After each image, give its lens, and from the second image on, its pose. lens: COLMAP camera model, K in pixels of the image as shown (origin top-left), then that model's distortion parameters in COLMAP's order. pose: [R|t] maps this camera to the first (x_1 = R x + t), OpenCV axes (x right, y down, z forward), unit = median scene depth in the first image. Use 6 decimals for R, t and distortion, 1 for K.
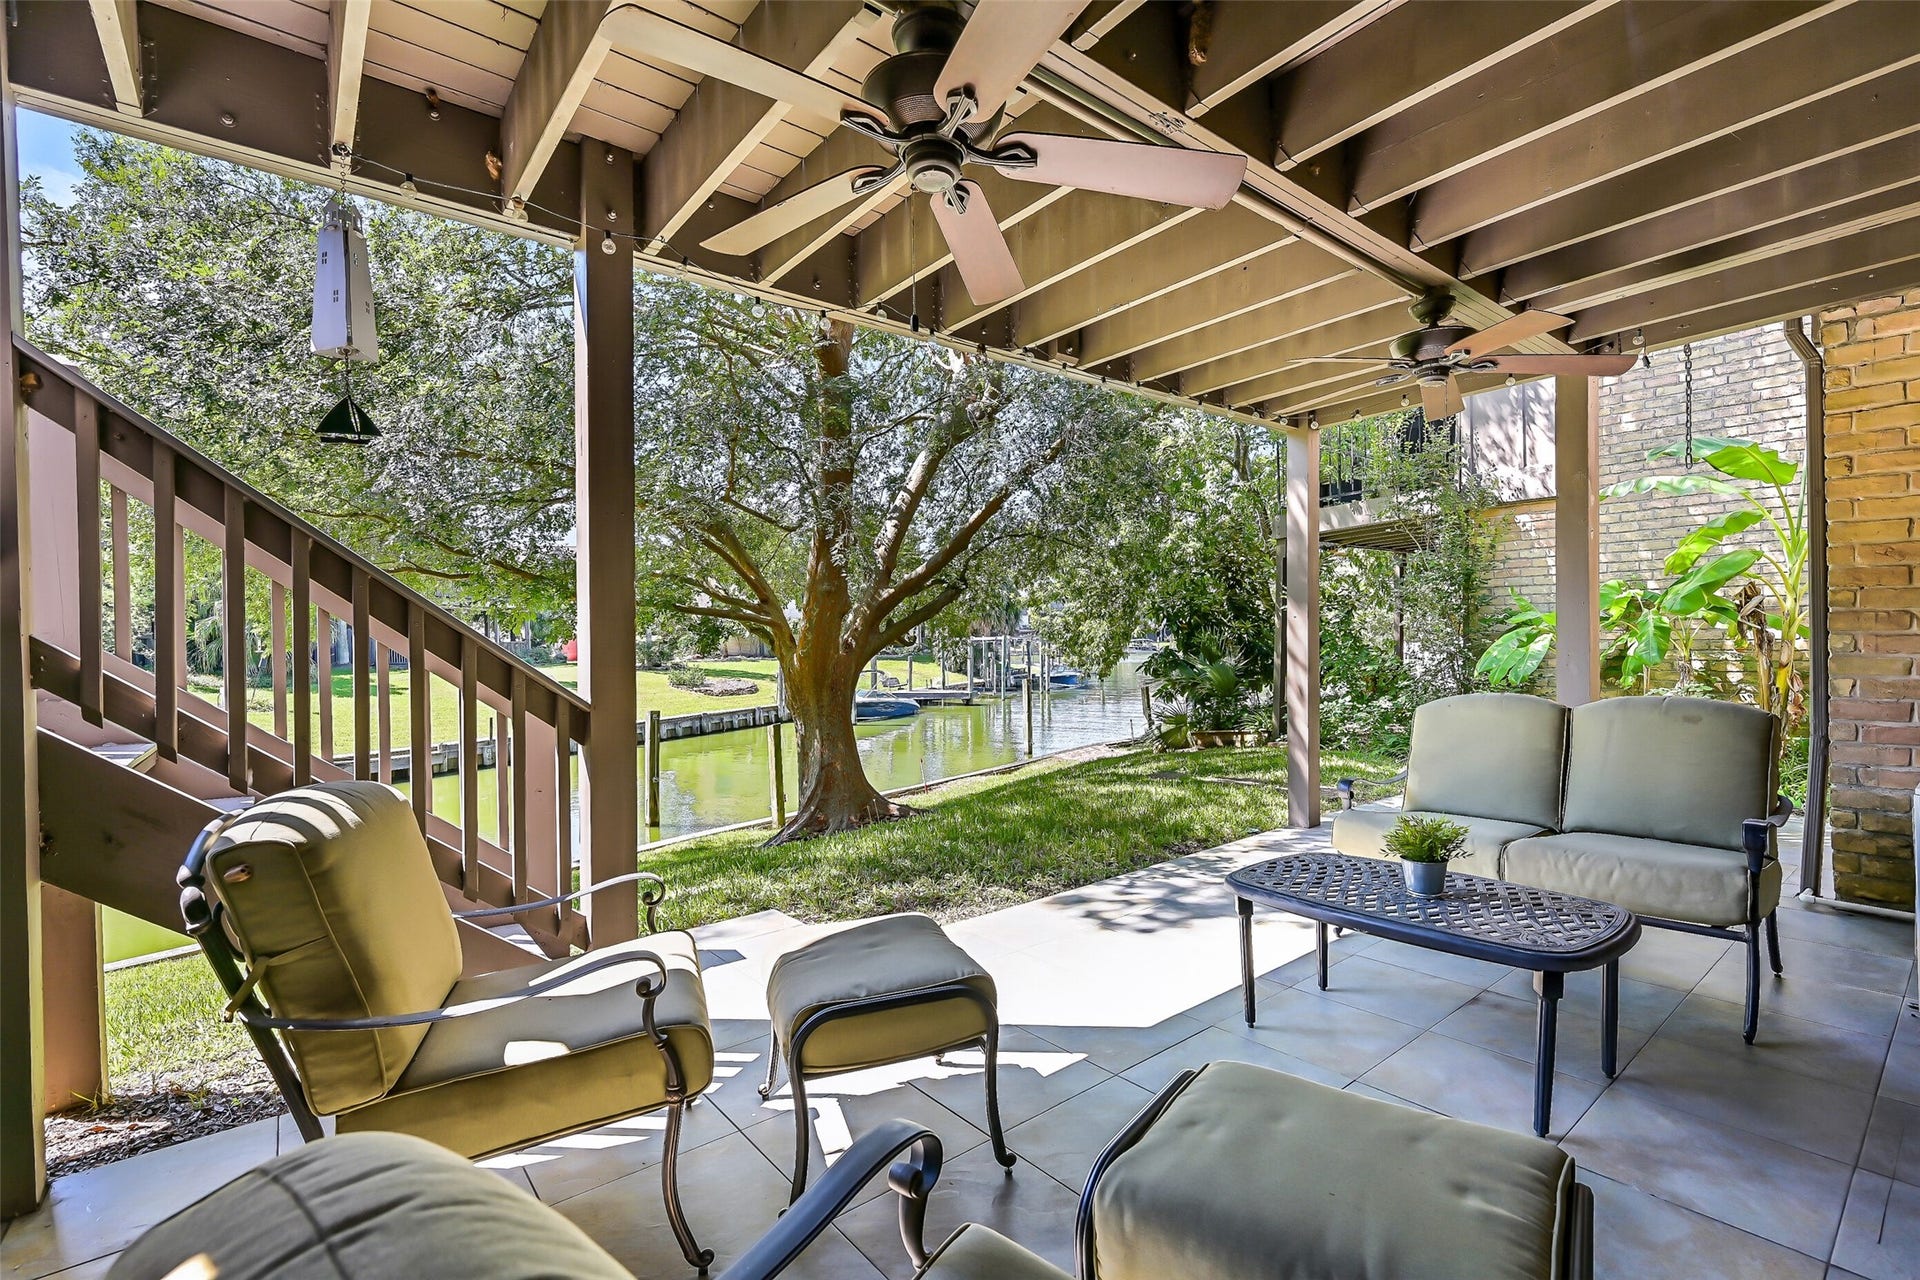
lens RADIAL K [[839.5, 0, 957.2], [0, 839.5, 640.5], [0, 0, 1]] dist [-0.001146, -0.000098]
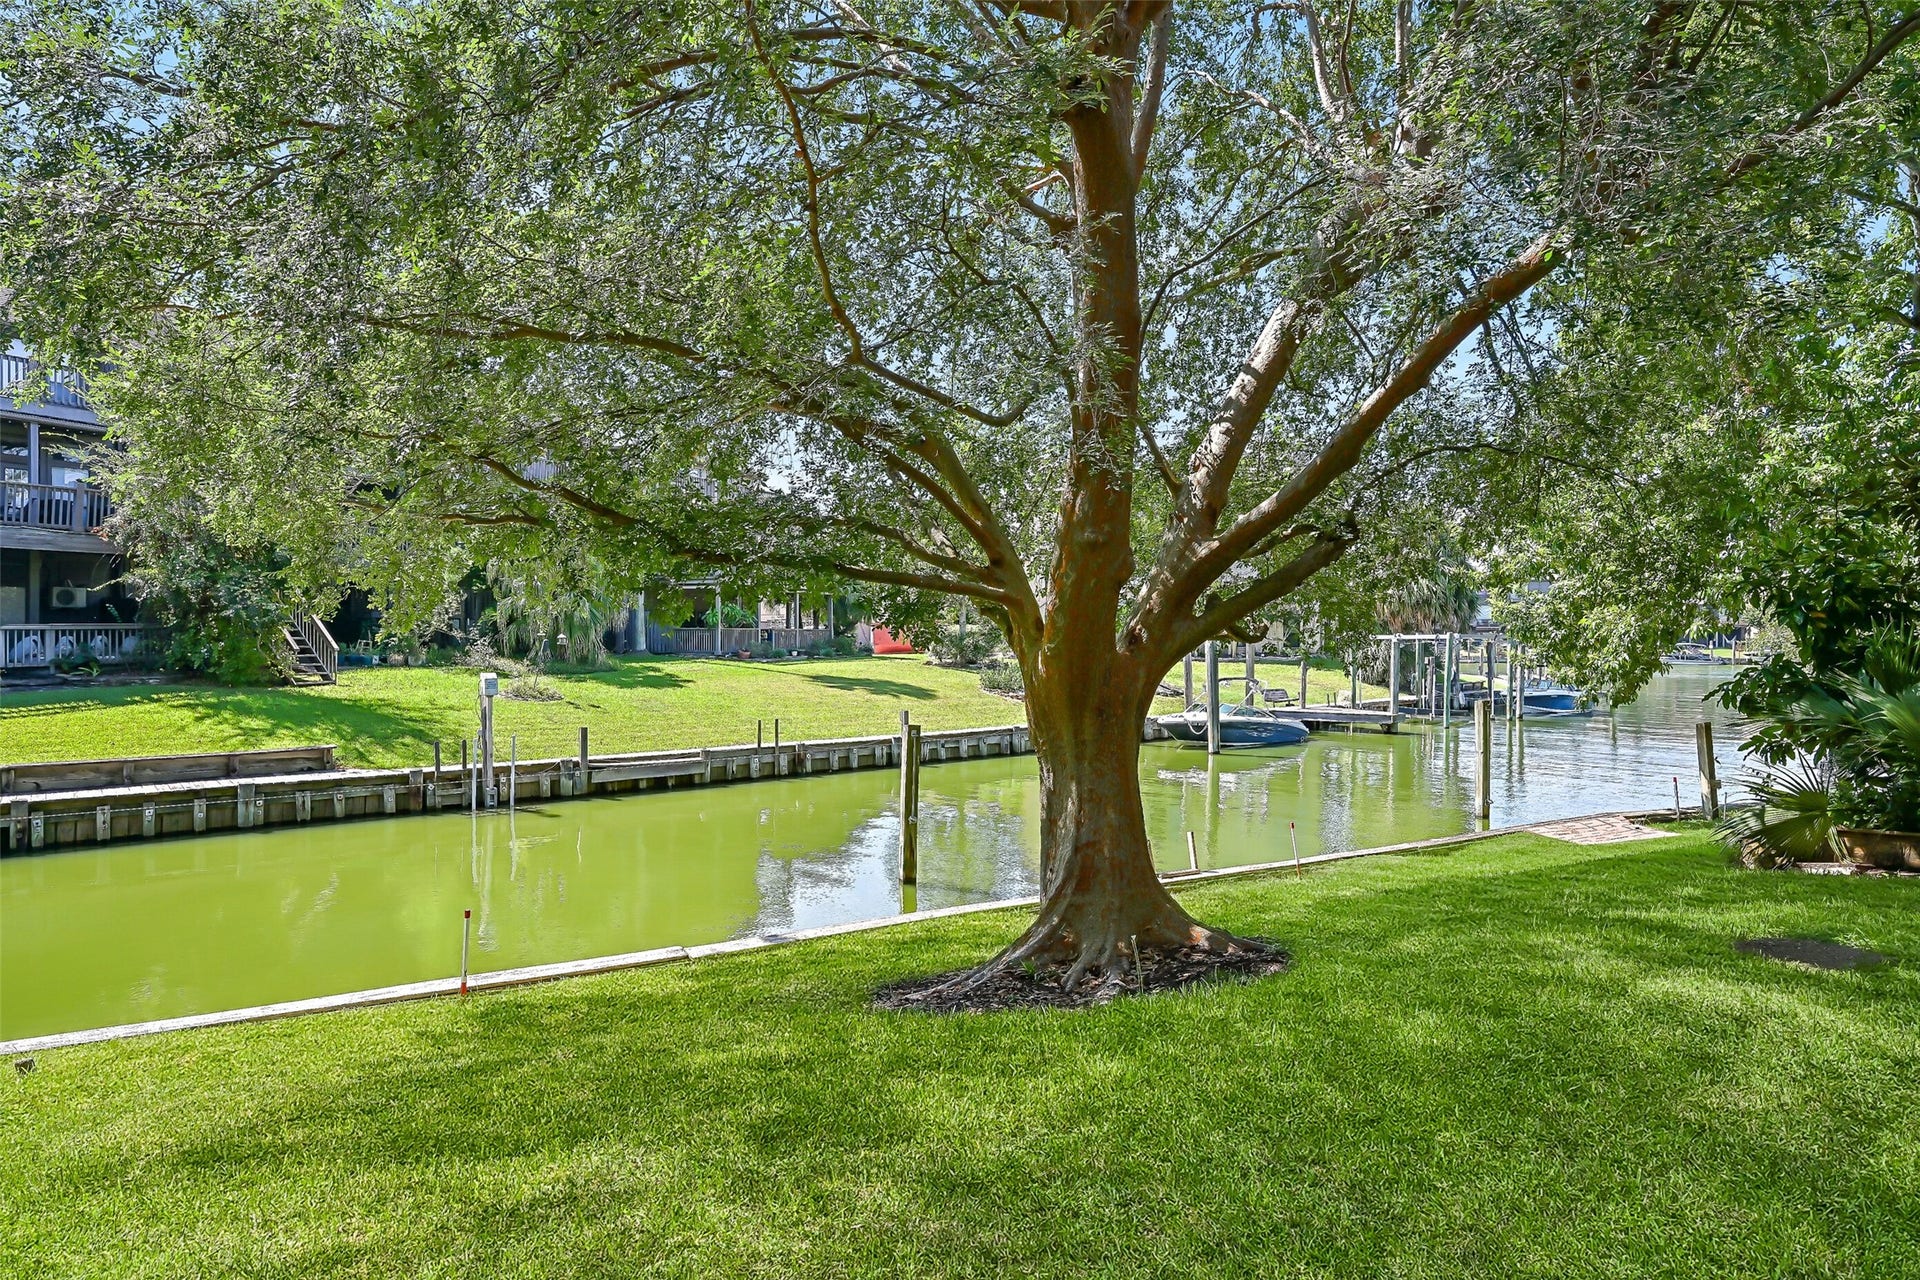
lens RADIAL K [[1054.5, 0, 977.9], [0, 1054.5, 640.5], [0, 0, 1]] dist [-0.004116, 0.000051]
pose [[0.932315, 0.021289, -0.361021, 0.018736], [-0.019767, 0.999773, 0.007909, 0.002108], [0.361108, -0.000238, 0.932524, 0.162290]]
